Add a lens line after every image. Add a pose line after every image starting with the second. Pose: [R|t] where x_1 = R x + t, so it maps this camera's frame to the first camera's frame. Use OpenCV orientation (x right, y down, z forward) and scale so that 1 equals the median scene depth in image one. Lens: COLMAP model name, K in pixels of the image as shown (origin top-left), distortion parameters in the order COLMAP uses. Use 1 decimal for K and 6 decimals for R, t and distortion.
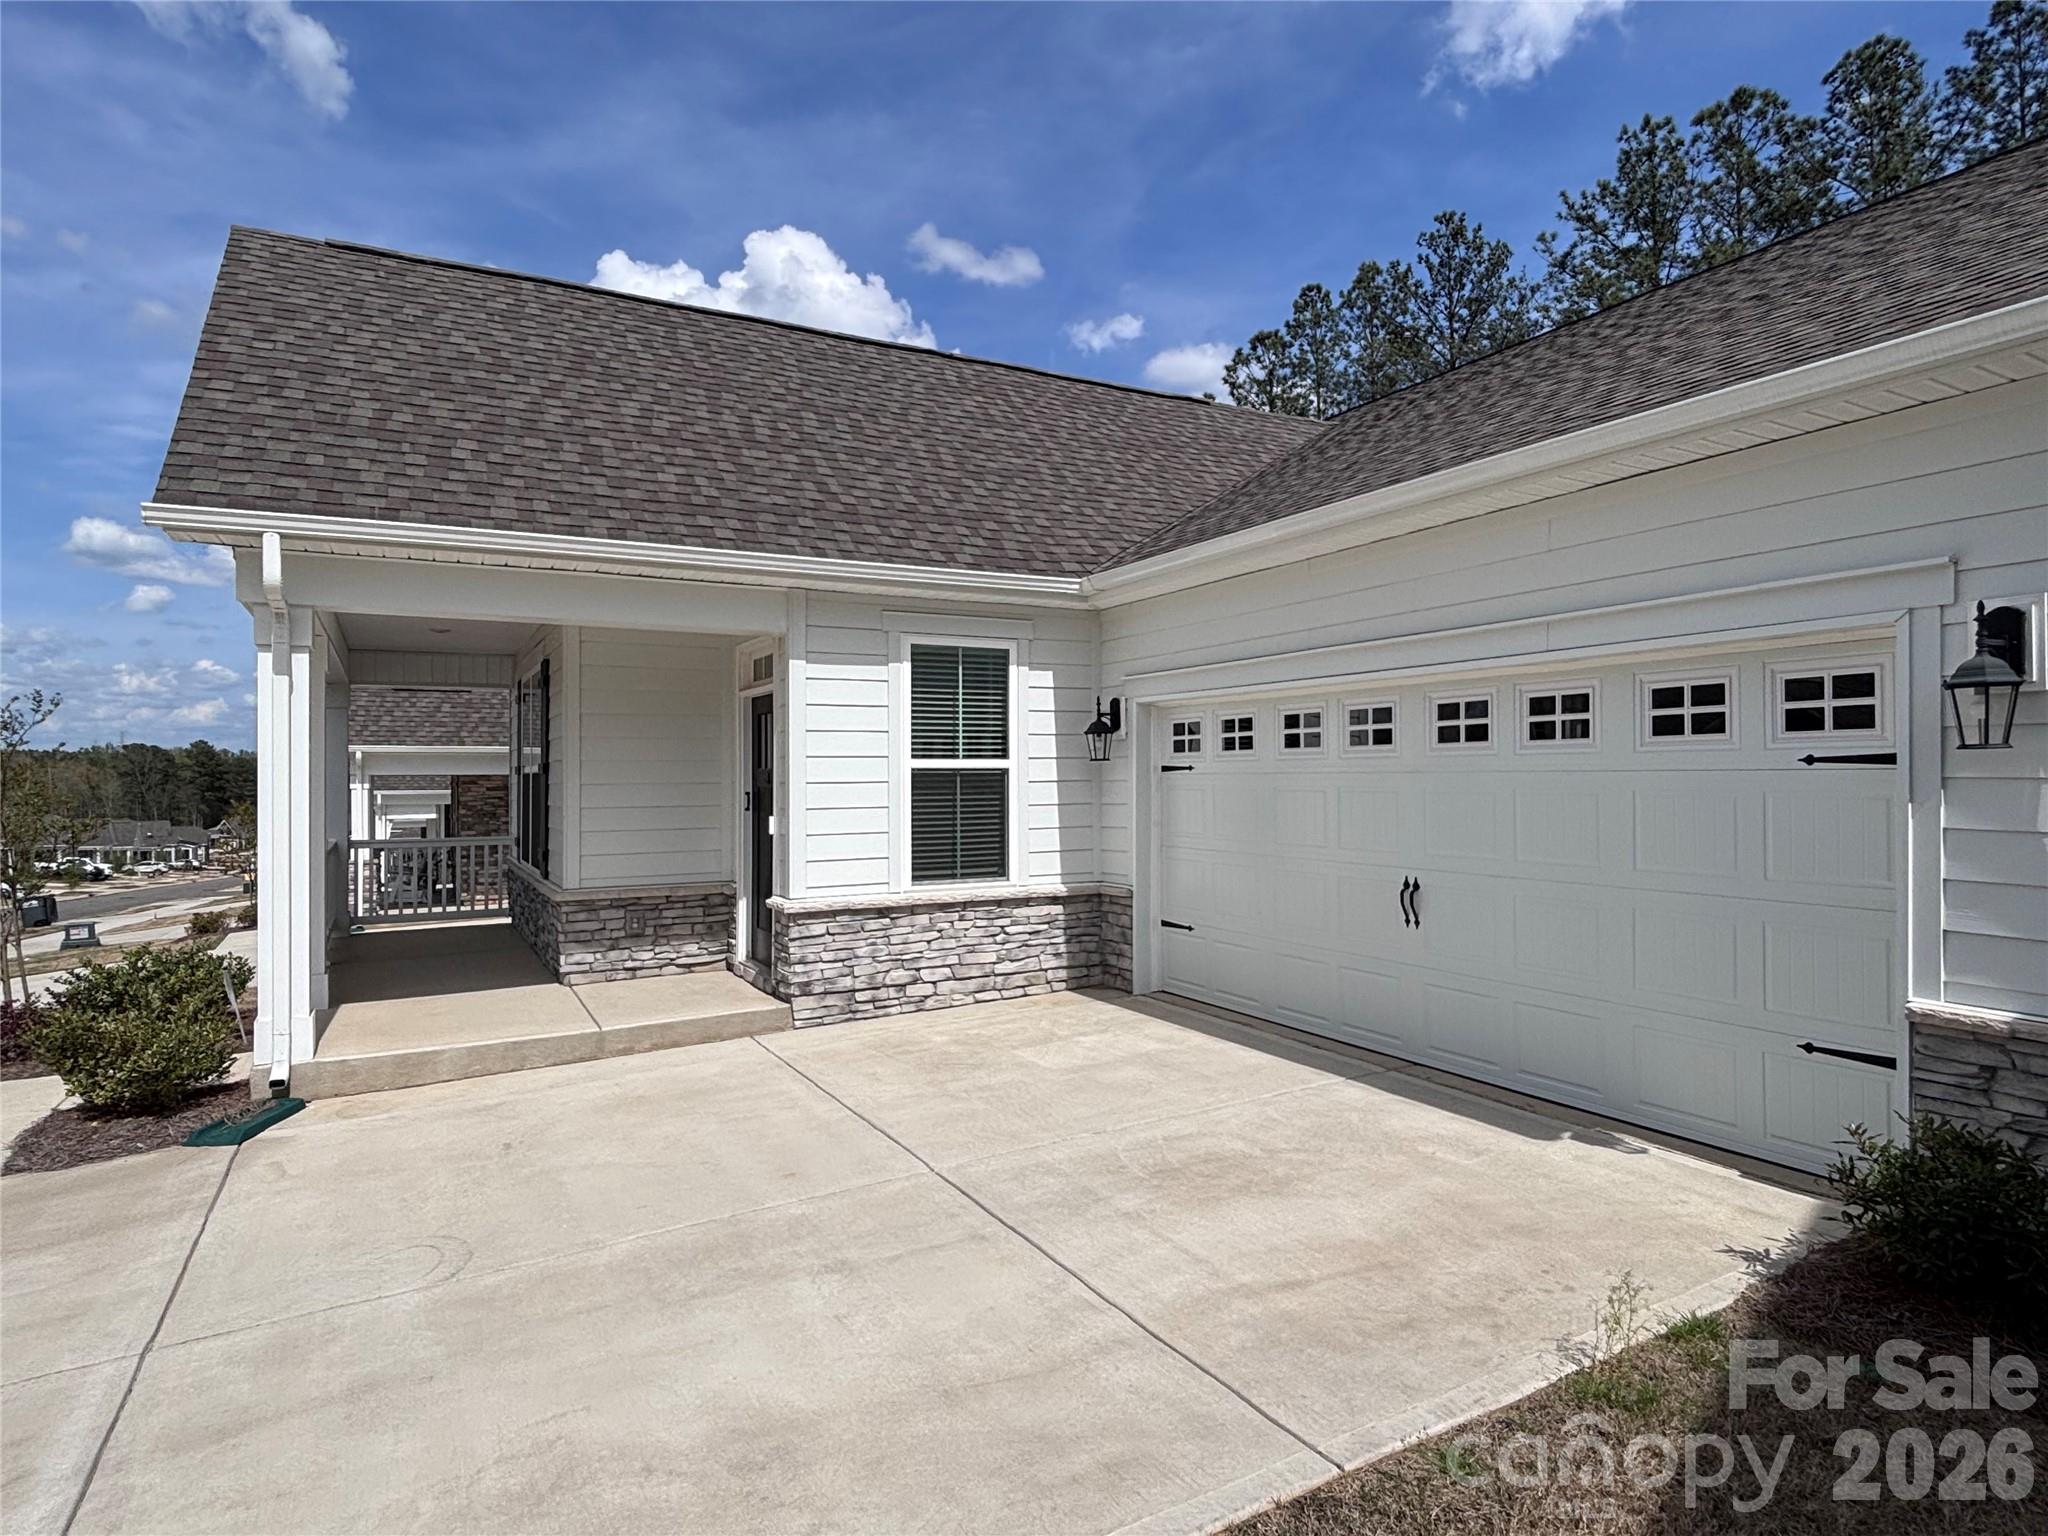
lens RADIAL K [[1168.6, 0, 1022.1], [0, 1168.6, 765.5], [0, 0, 1]] dist [0.013125, -0.010793]
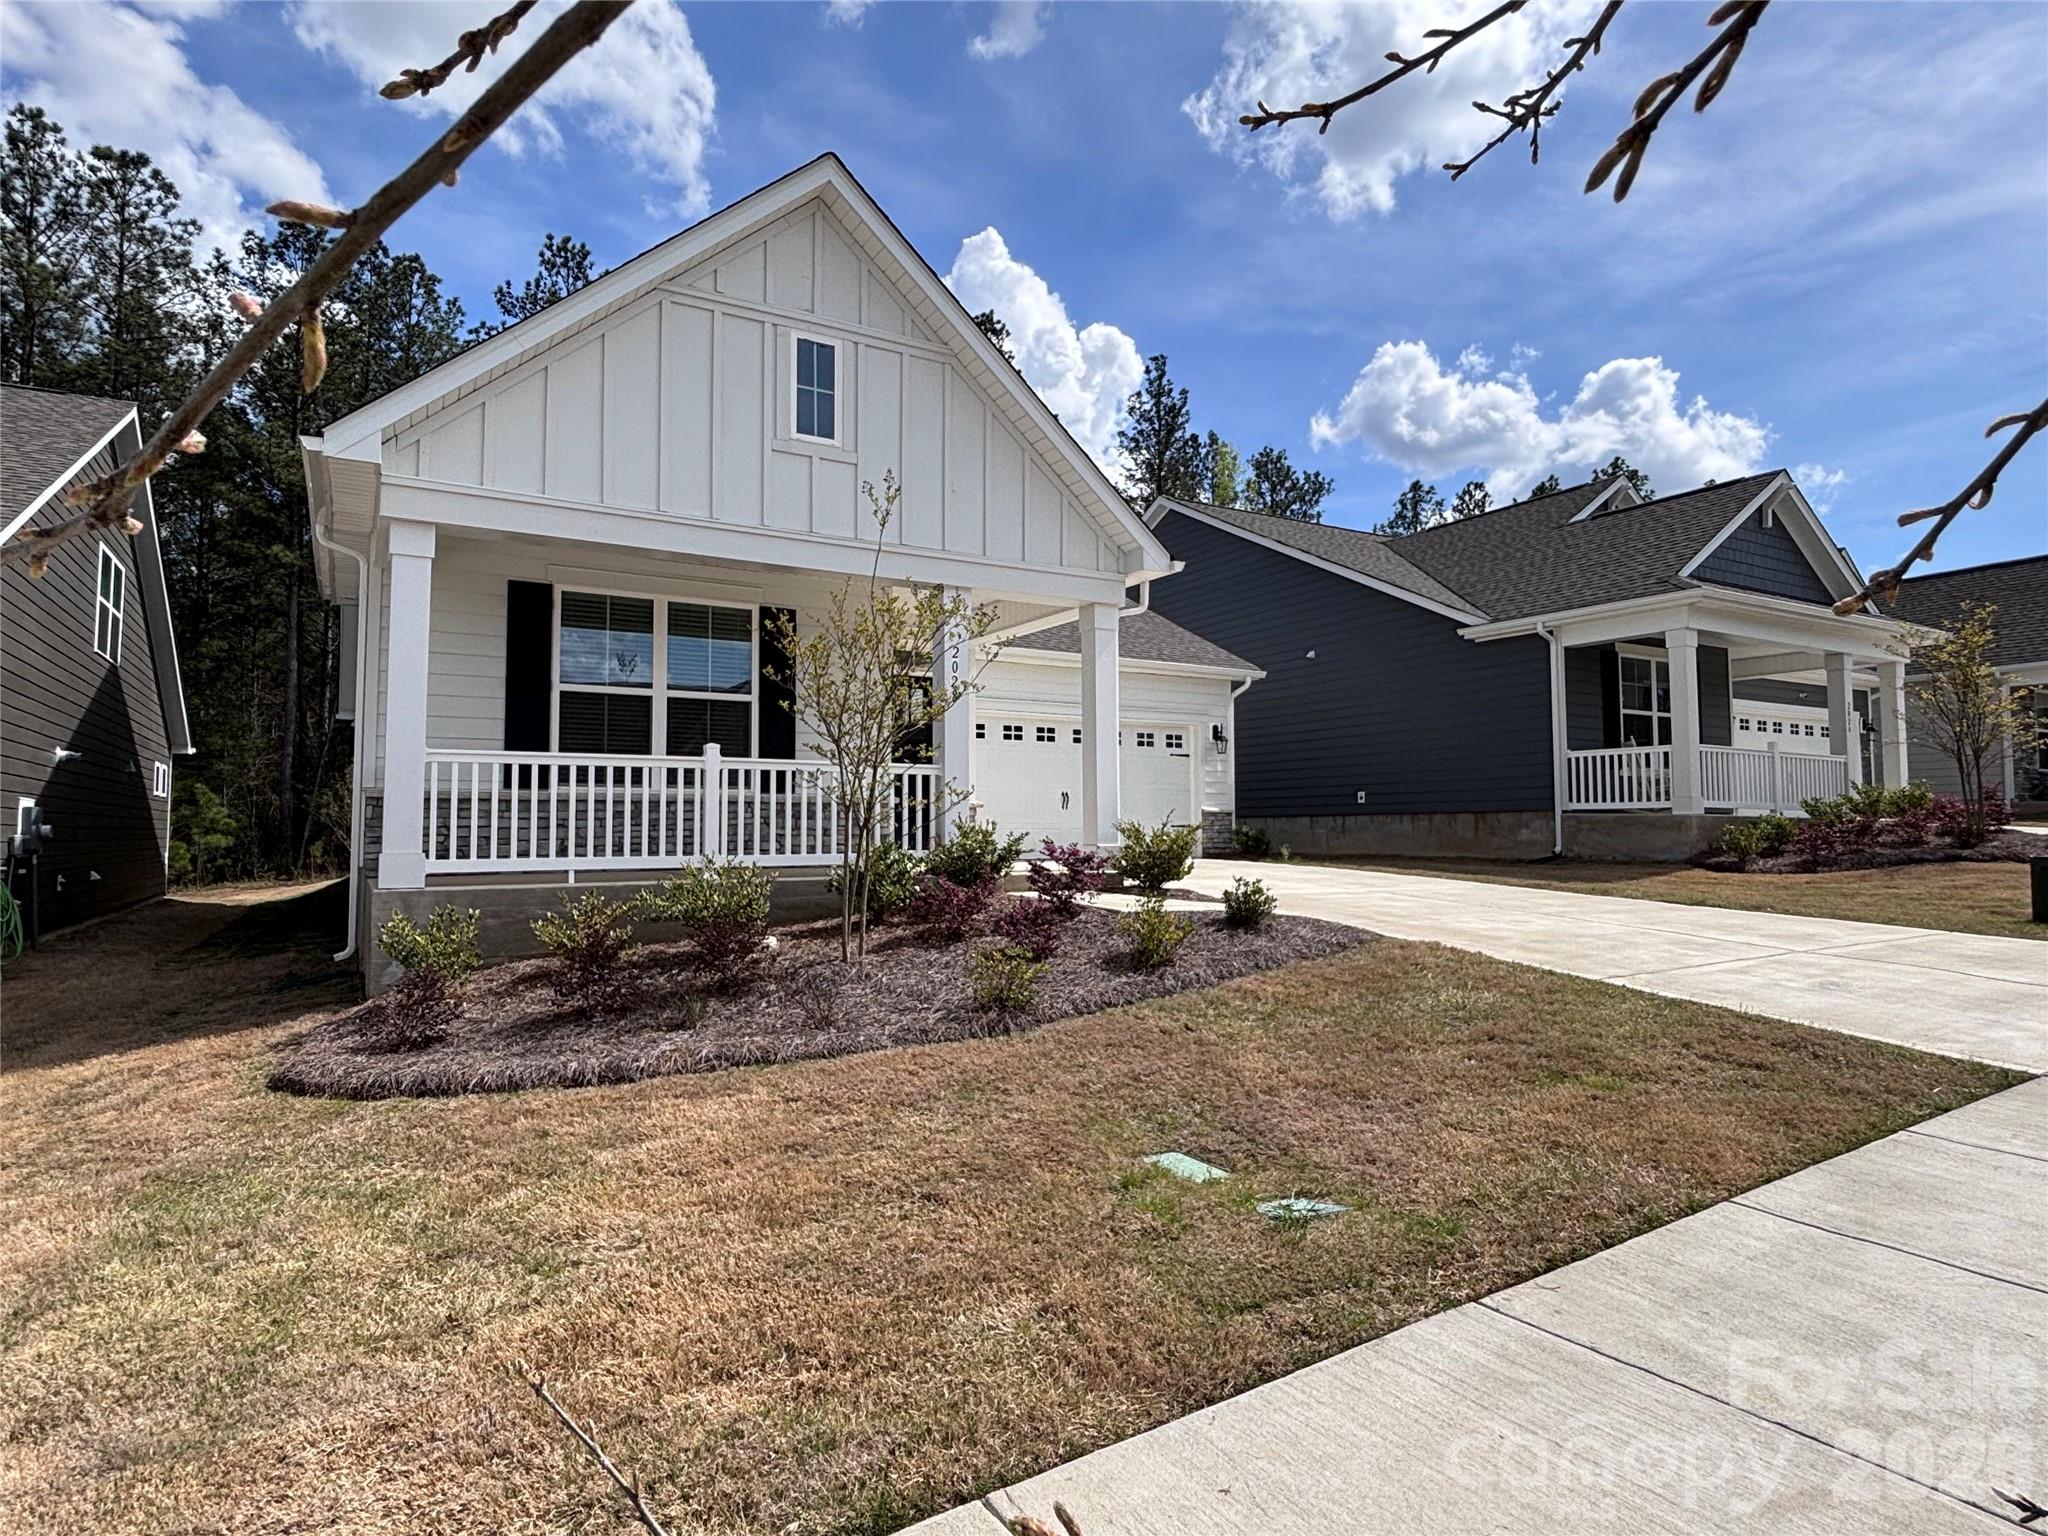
lens RADIAL K [[1168.6, 0, 1018.8], [0, 1168.6, 770.6], [0, 0, 1]] dist [0.013125, -0.010793]
pose [[-0.046976, 0.059682, 0.997111, -1.863812], [-0.008400, 0.998155, -0.060141, 0.166480], [-0.998861, -0.011201, -0.046388, 0.967901]]
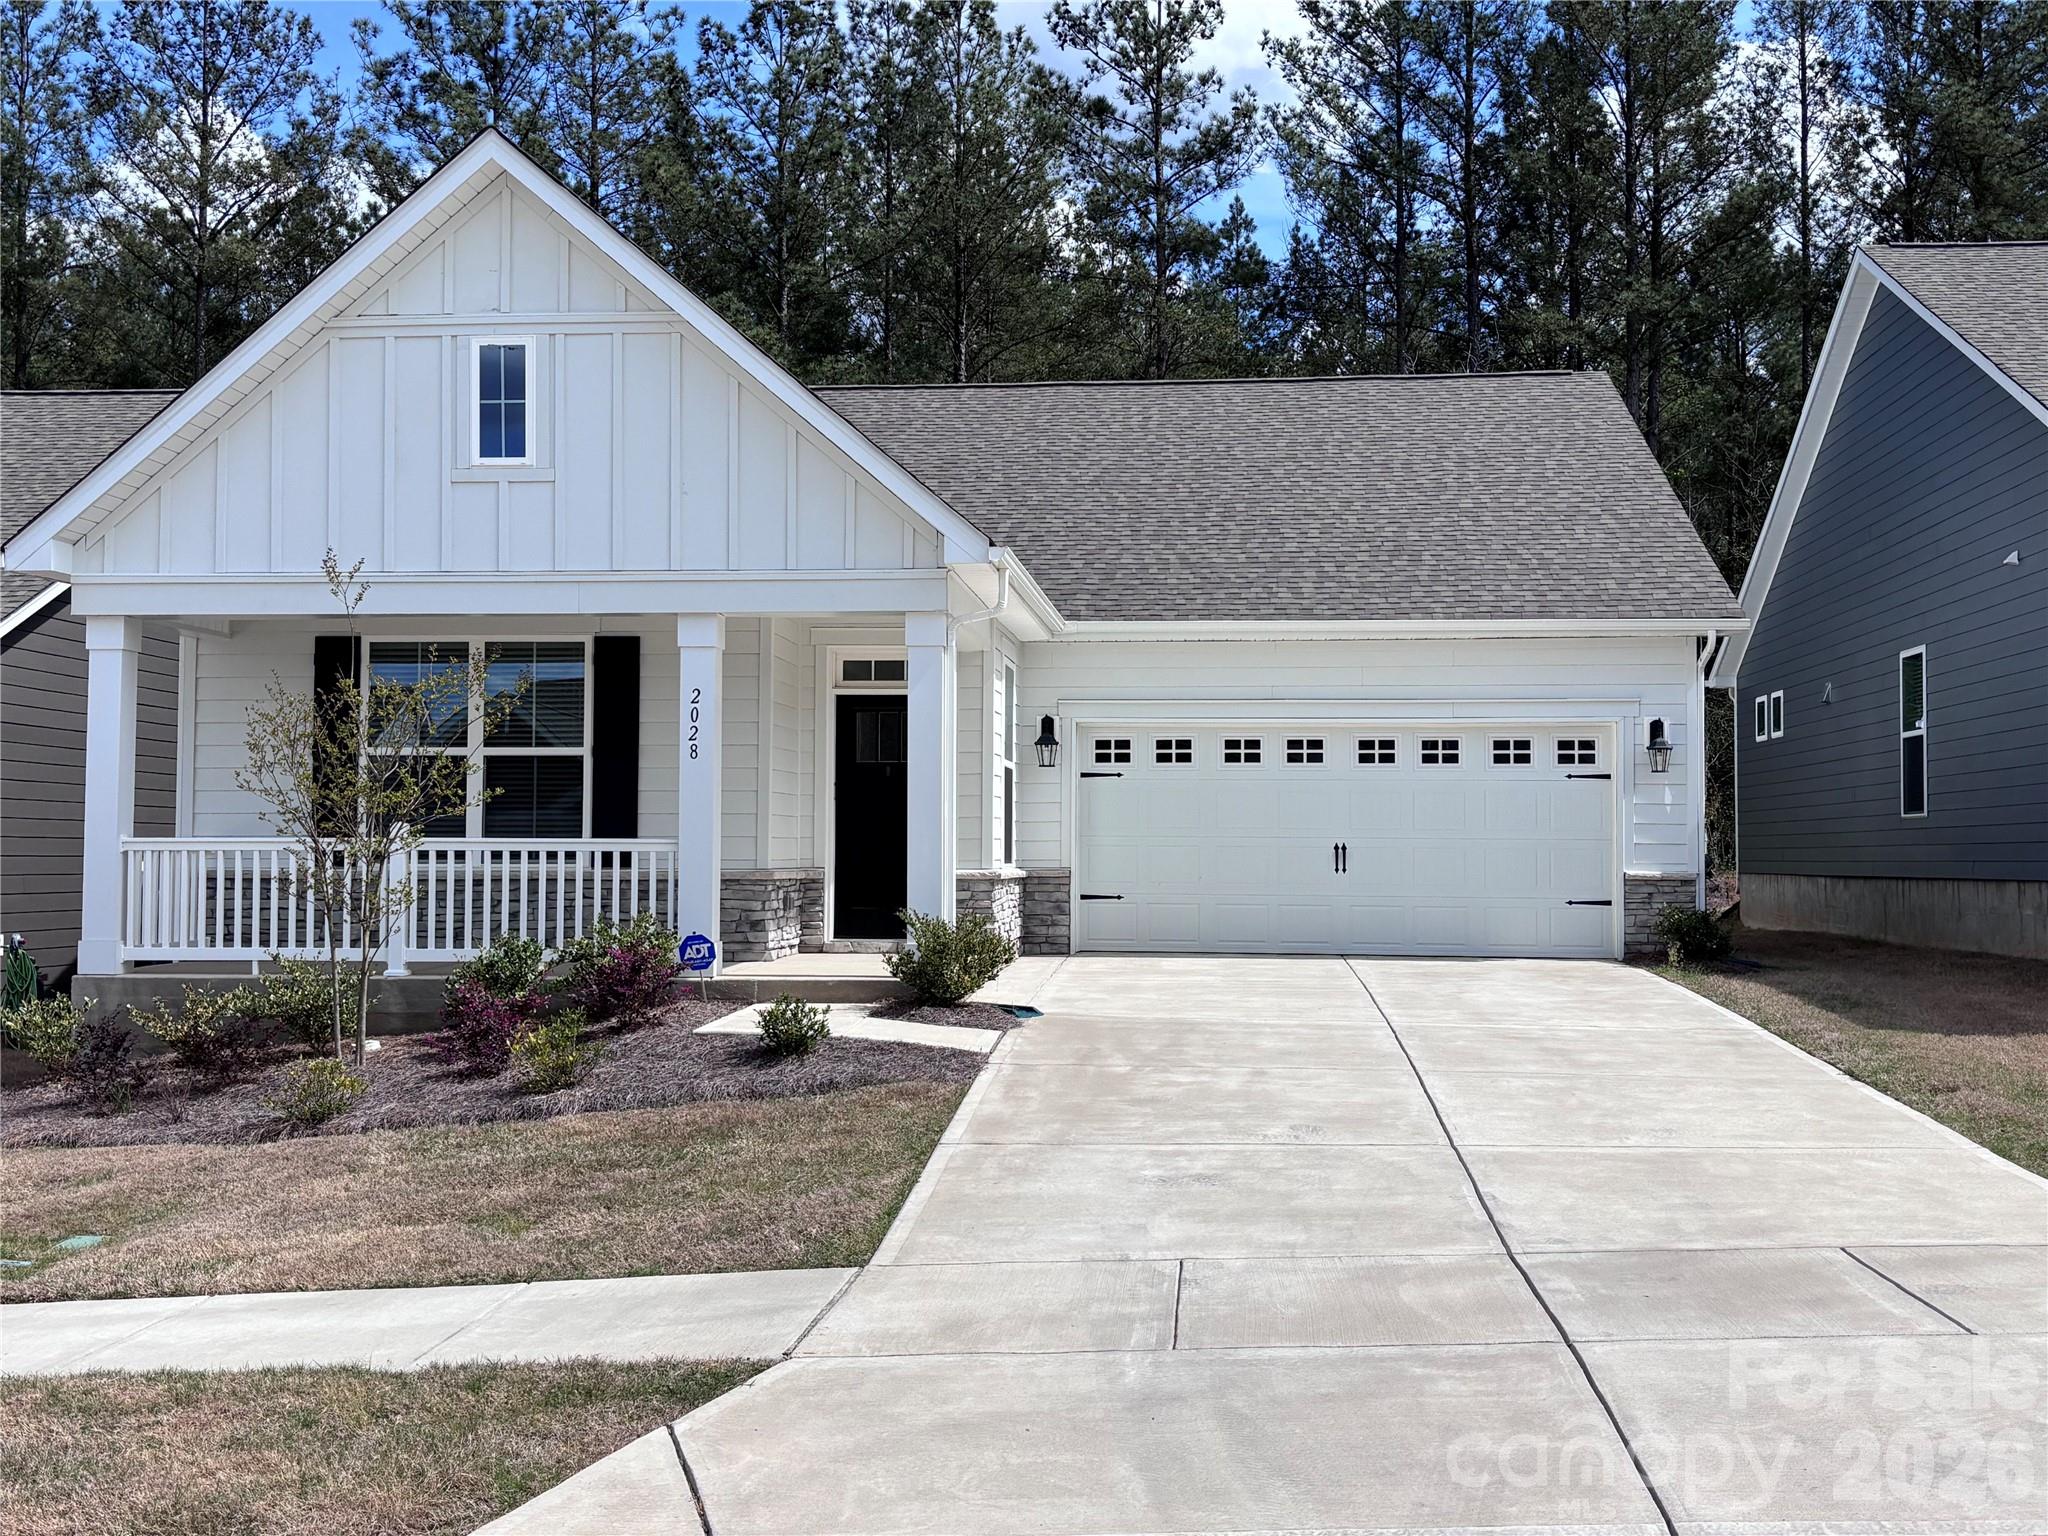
lens RADIAL K [[2391.1, 0, 1016.0], [0, 2391.1, 766.3], [0, 0, 1]] dist [0.024284, 0.000000]
pose [[0.555083, 0.039769, 0.830843, -2.149704], [-0.016426, 0.999186, -0.036853, 0.093347], [-0.831632, 0.006809, 0.555285, -0.391108]]
